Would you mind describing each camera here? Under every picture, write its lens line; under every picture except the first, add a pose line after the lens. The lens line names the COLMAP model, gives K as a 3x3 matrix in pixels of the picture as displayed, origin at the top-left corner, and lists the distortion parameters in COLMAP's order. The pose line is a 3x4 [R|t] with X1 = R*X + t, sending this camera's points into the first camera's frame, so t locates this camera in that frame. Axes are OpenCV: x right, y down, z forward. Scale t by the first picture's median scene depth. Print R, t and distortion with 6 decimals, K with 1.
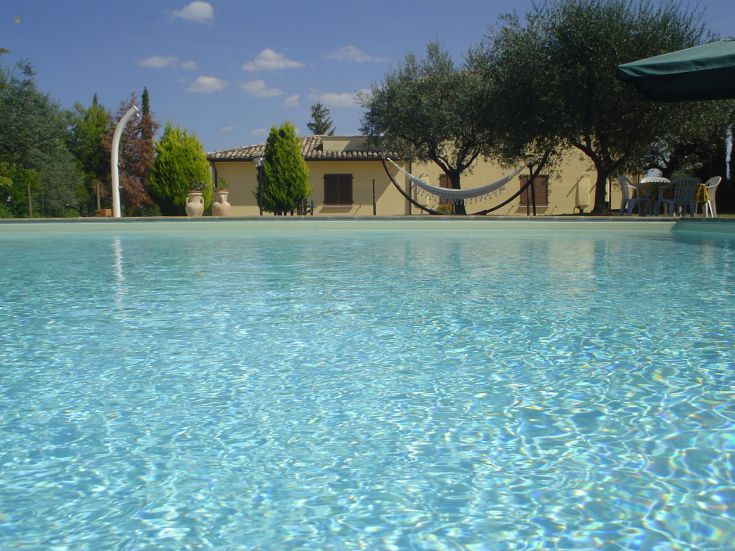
lens RADIAL K [[723.8, 0, 367.3], [0, 723.8, 275.4], [0, 0, 1]] dist [-0.080472, 0.000000]
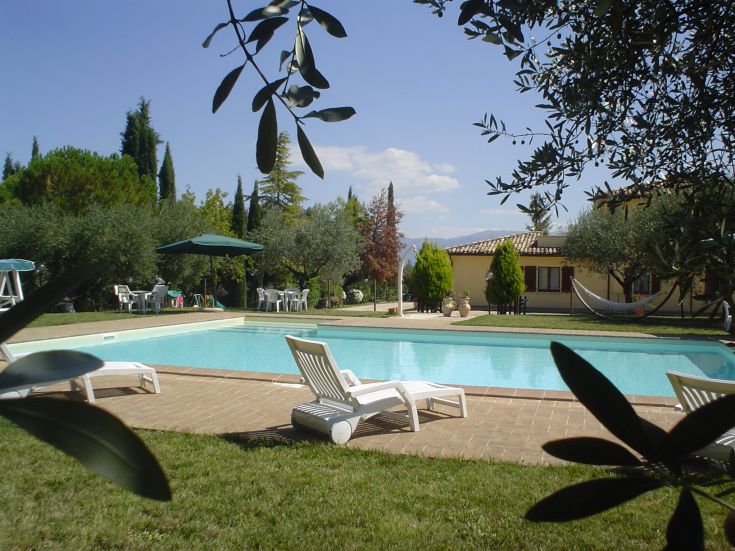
lens RADIAL K [[723.8, 0, 367.6], [0, 723.8, 274.8], [0, 0, 1]] dist [-0.080472, 0.000000]
pose [[0.954625, 0.020173, -0.297125, 0.029805], [-0.044627, 0.996128, -0.075748, -0.018056], [0.294447, 0.085571, 0.951829, -0.272699]]
